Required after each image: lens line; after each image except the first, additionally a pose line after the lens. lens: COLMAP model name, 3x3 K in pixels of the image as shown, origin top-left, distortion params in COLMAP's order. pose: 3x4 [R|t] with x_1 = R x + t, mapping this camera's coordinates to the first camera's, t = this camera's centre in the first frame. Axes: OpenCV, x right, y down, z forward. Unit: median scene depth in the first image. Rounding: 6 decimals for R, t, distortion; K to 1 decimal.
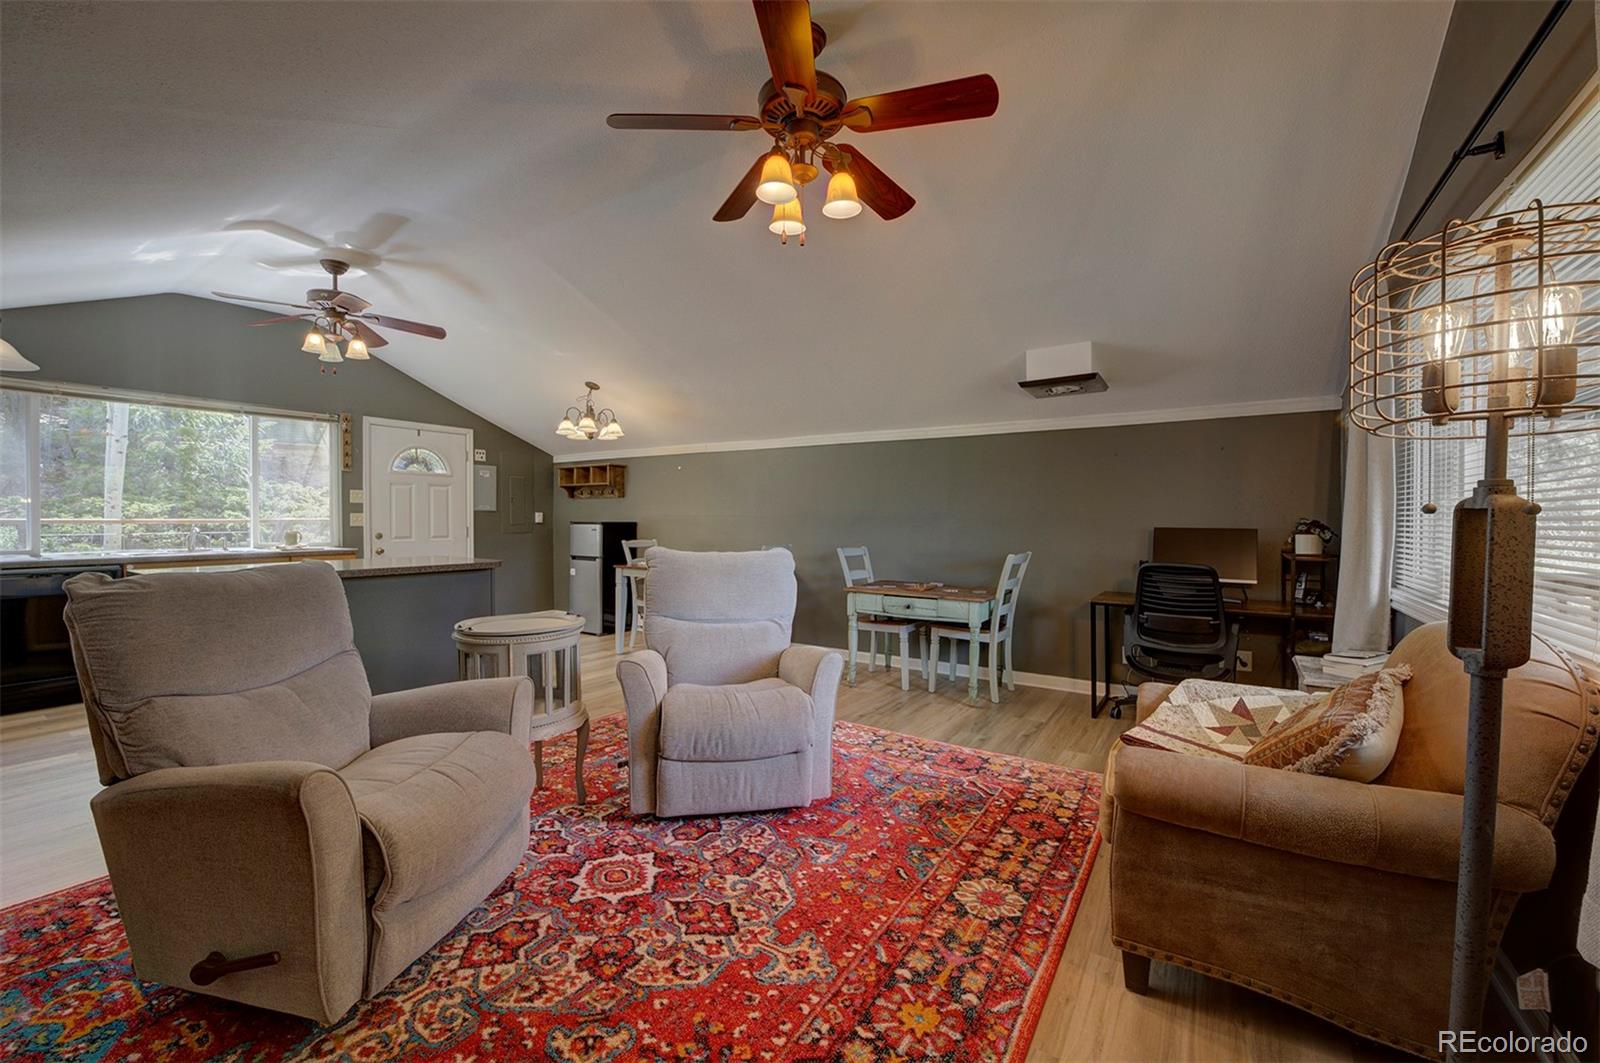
lens RADIAL K [[636.4, 0, 799.4], [0, 636.4, 526.9], [0, 0, 1]] dist [-0.026885, 0.000245]
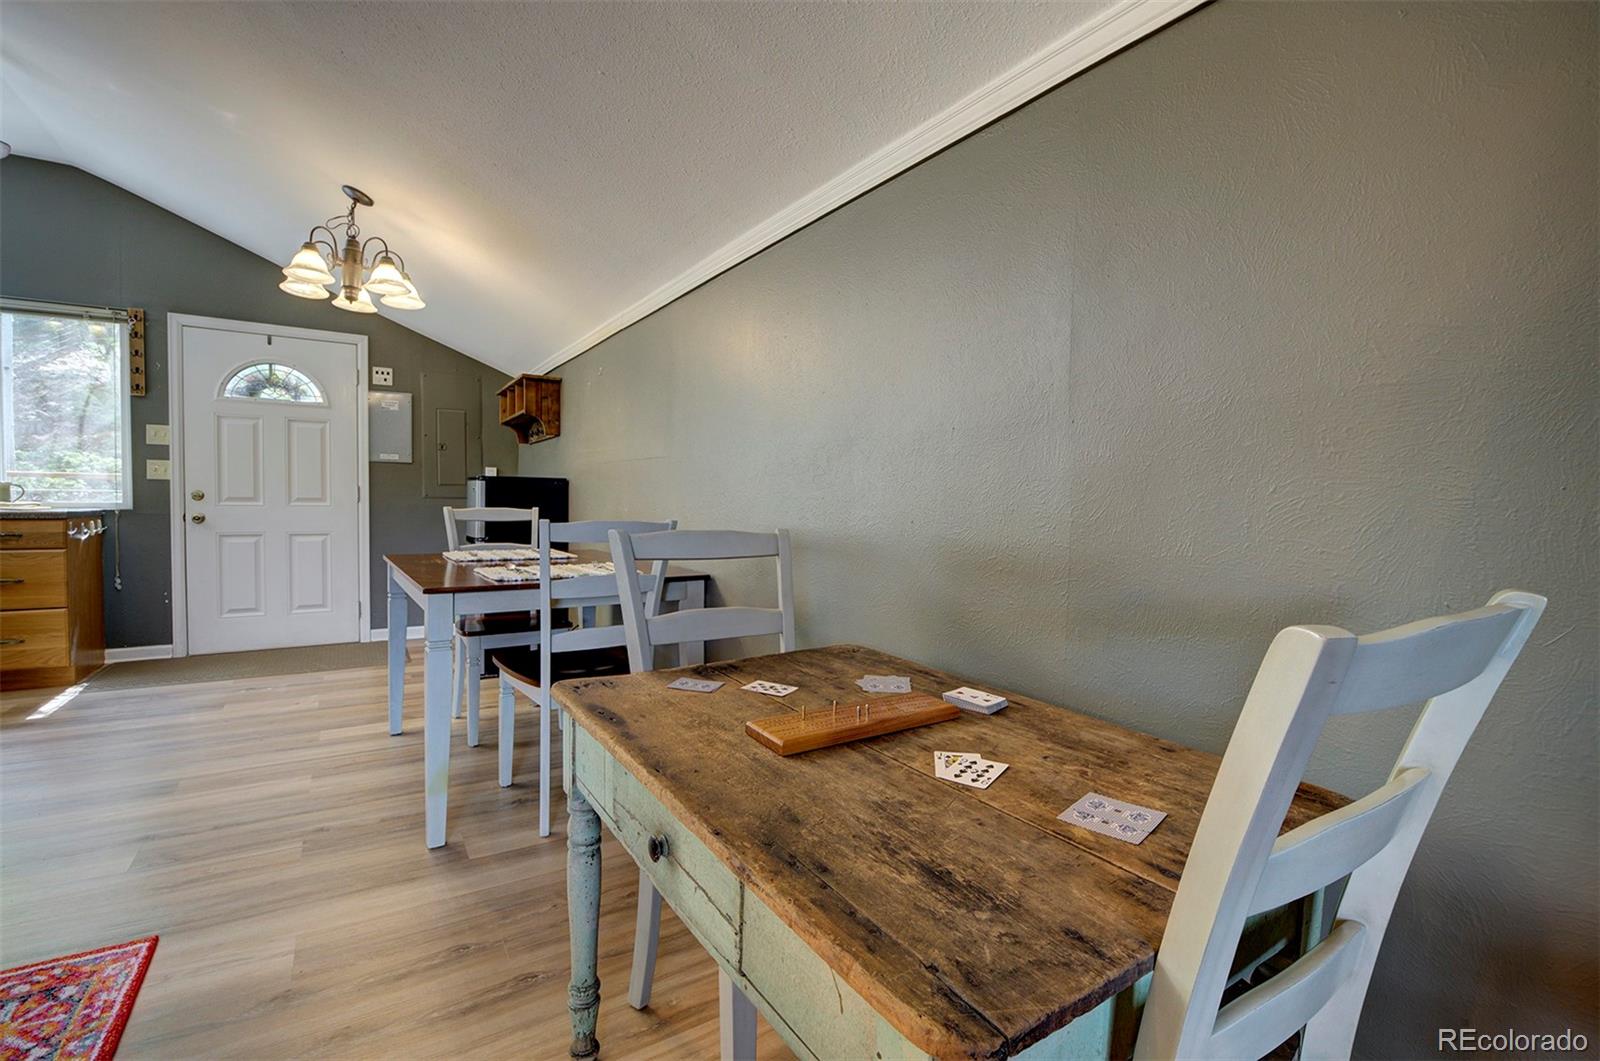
lens RADIAL K [[723.7, 0, 772.0], [0, 723.7, 528.0], [0, 0, 1]] dist [-0.003346, -0.000667]
pose [[0.896833, 0.027821, -0.441493, 0.573501], [-0.017596, 0.999474, 0.027239, 0.047358], [0.442019, -0.016660, 0.896851, 1.592552]]
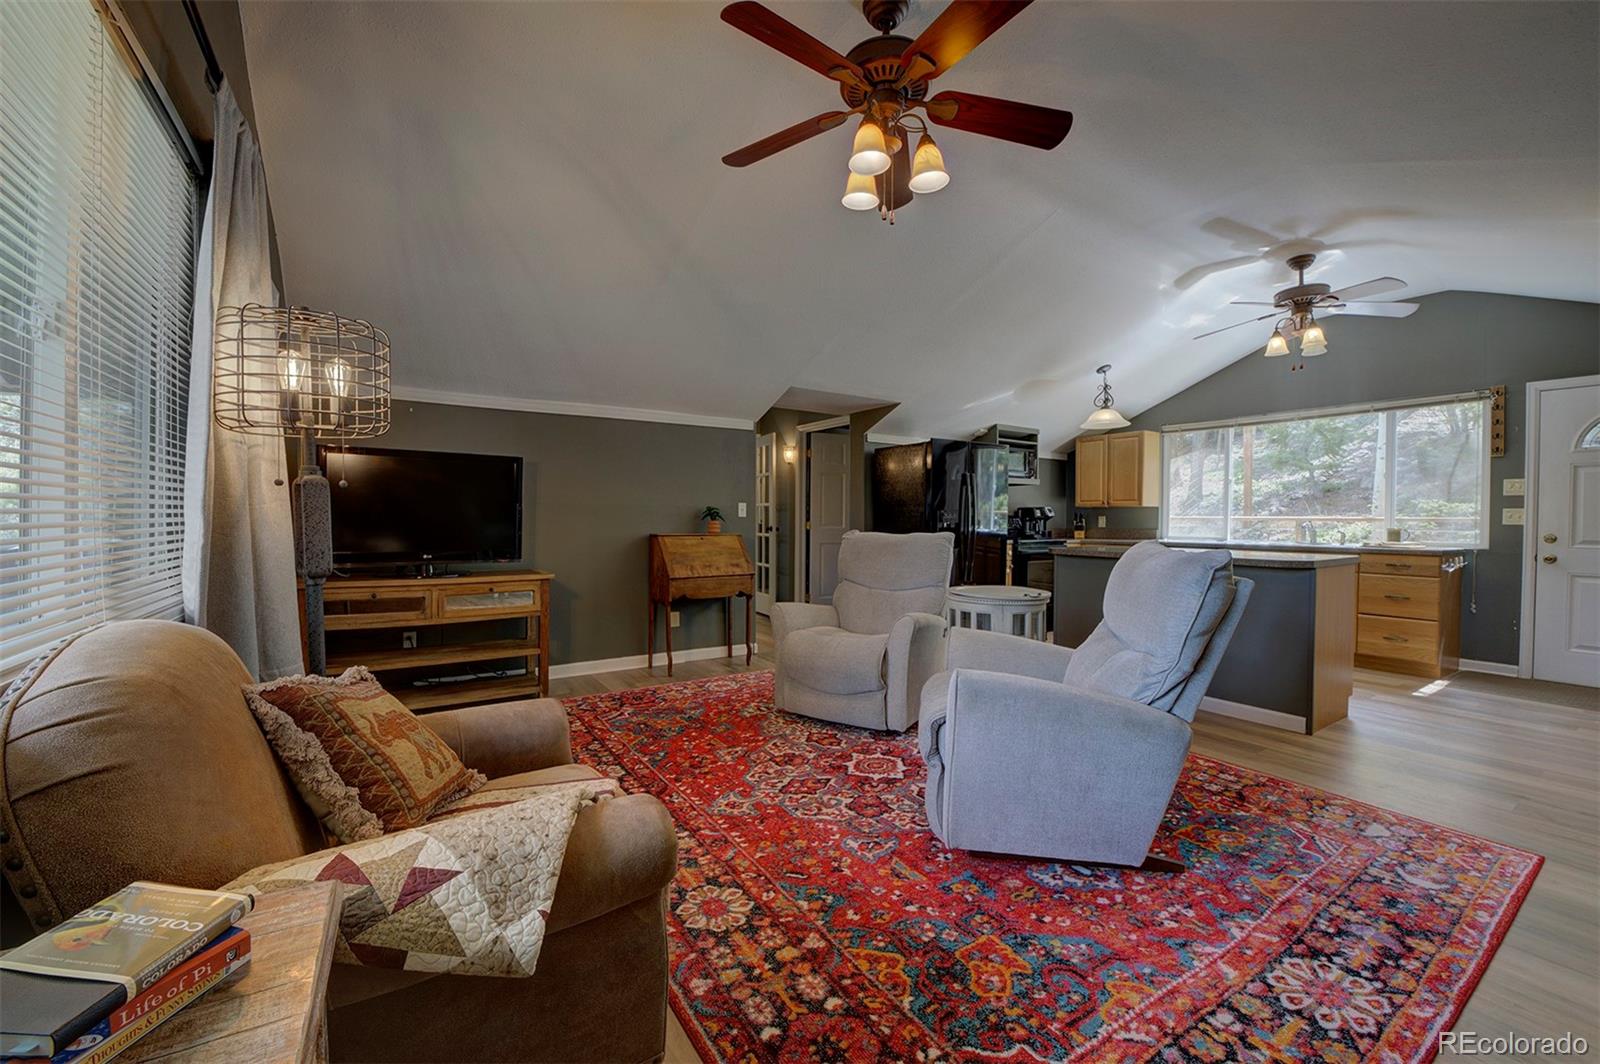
lens RADIAL K [[636.4, 0, 799.4], [0, 636.4, 527.4], [0, 0, 1]] dist [-0.026885, 0.000245]
pose [[-0.406357, 0.009076, -0.913669, 0.966334], [-0.019752, 0.999630, 0.018714, 0.014048], [0.913501, 0.025651, -0.406027, 1.308182]]
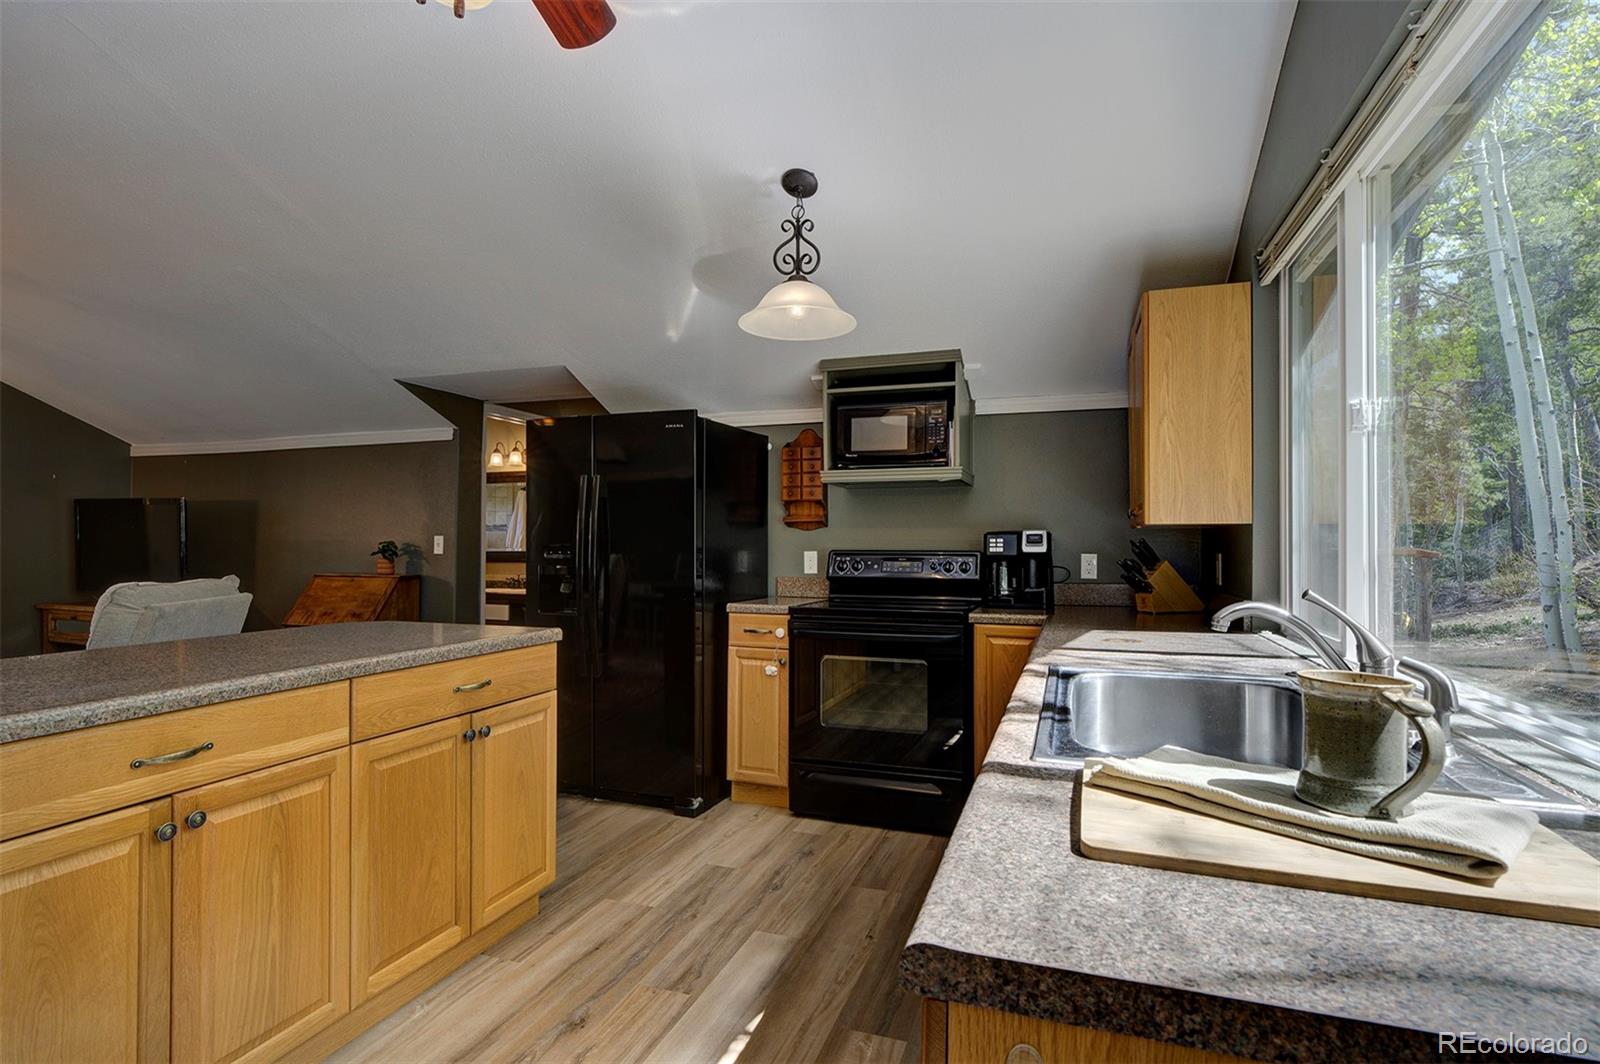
lens RADIAL K [[797.1, 0, 803.4], [0, 797.1, 527.8], [0, 0, 1]] dist [-0.003075, -0.000308]
pose [[-0.973198, -0.009433, -0.229774, -1.505709], [-0.007853, 0.999939, -0.007791, -0.040179], [0.229834, -0.005778, -0.973213, 2.562072]]
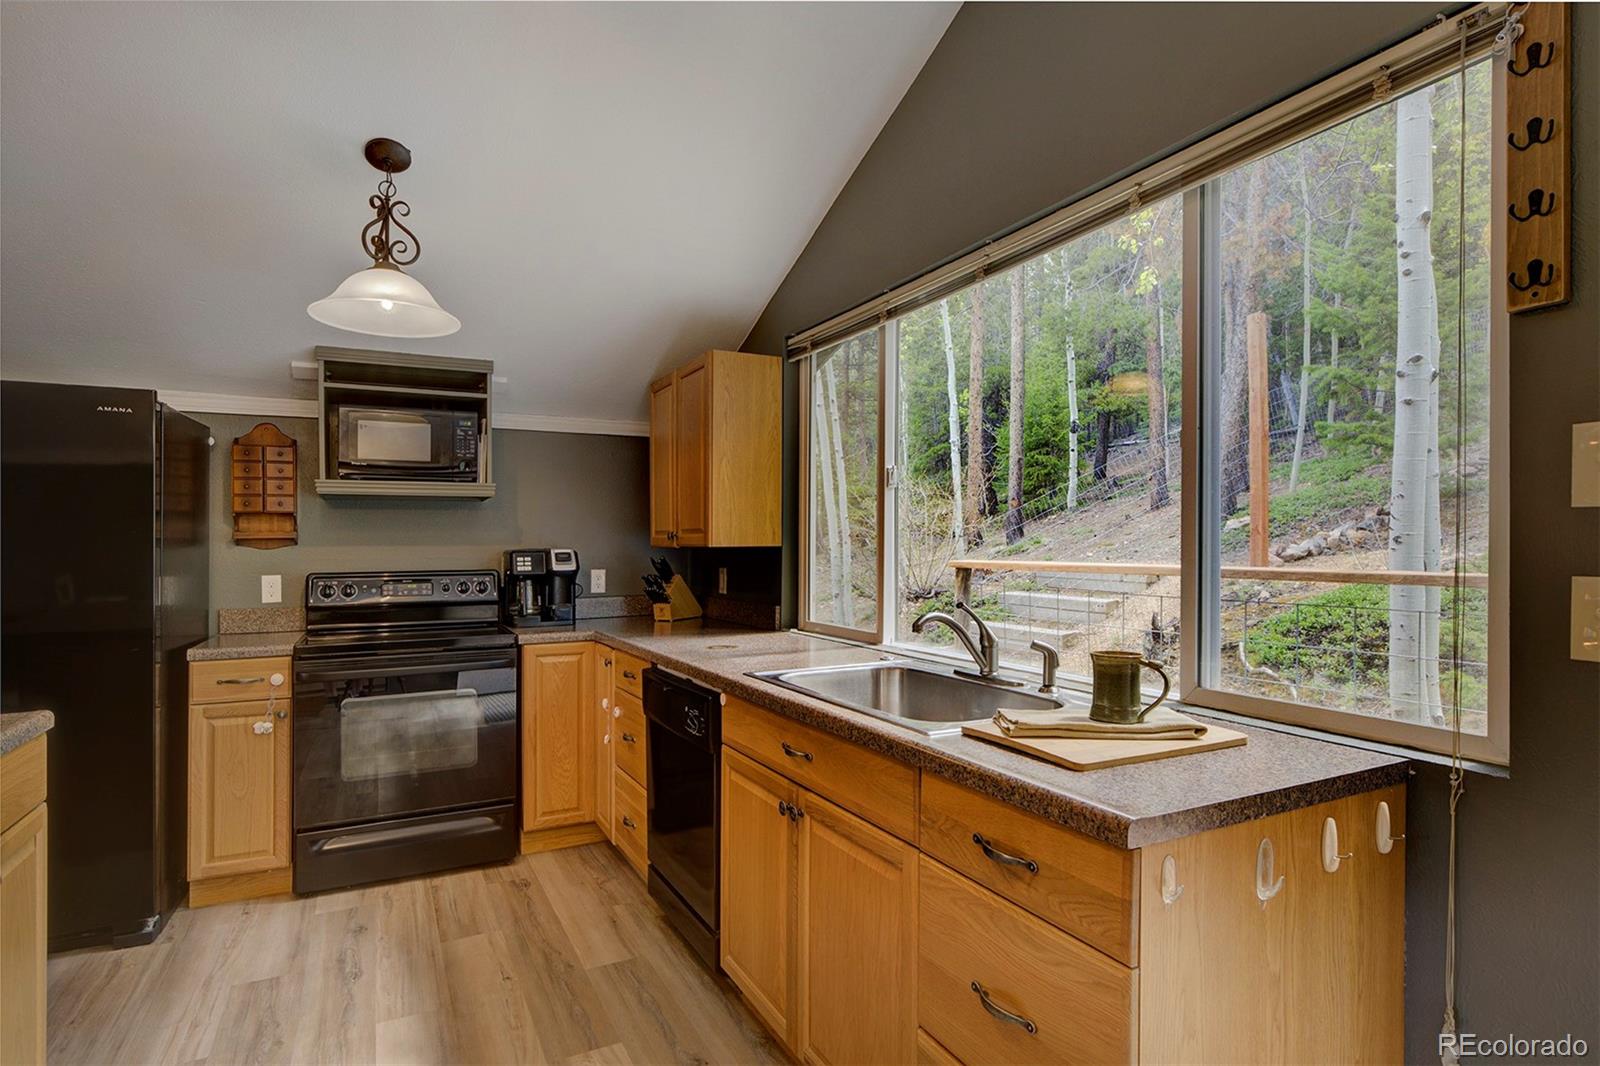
lens RADIAL K [[835.0, 0, 794.4], [0, 835.0, 545.4], [0, 0, 1]] dist [-0.001079, 0.000711]
pose [[-0.505119, 0.004365, -0.863039, -1.094038], [-0.004779, 0.999958, 0.007855, -0.072838], [0.863036, 0.008093, -0.505077, 2.401863]]
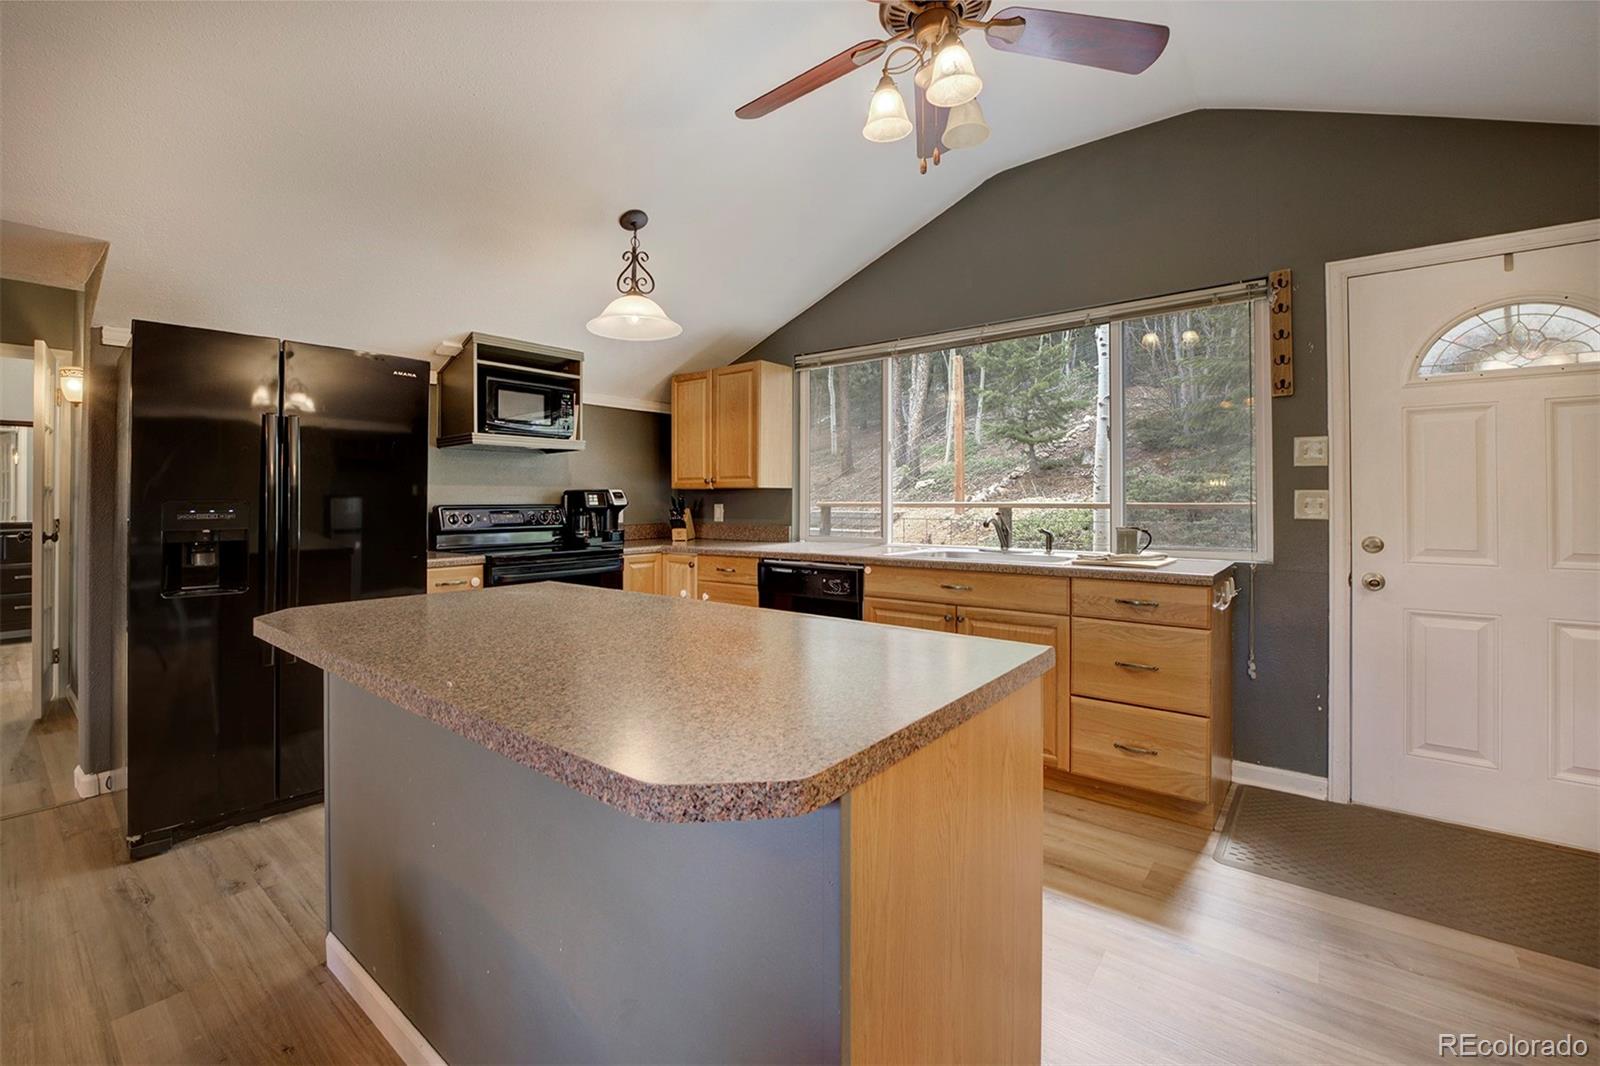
lens RADIAL K [[670.3, 0, 752.3], [0, 670.3, 496.3], [0, 0, 1]] dist [-0.022690, 0.000004]
pose [[-0.149387, -0.007533, -0.988750, -0.512671], [-0.012458, 0.999906, -0.005736, -0.025745], [0.988700, 0.011461, -0.149466, 1.814348]]
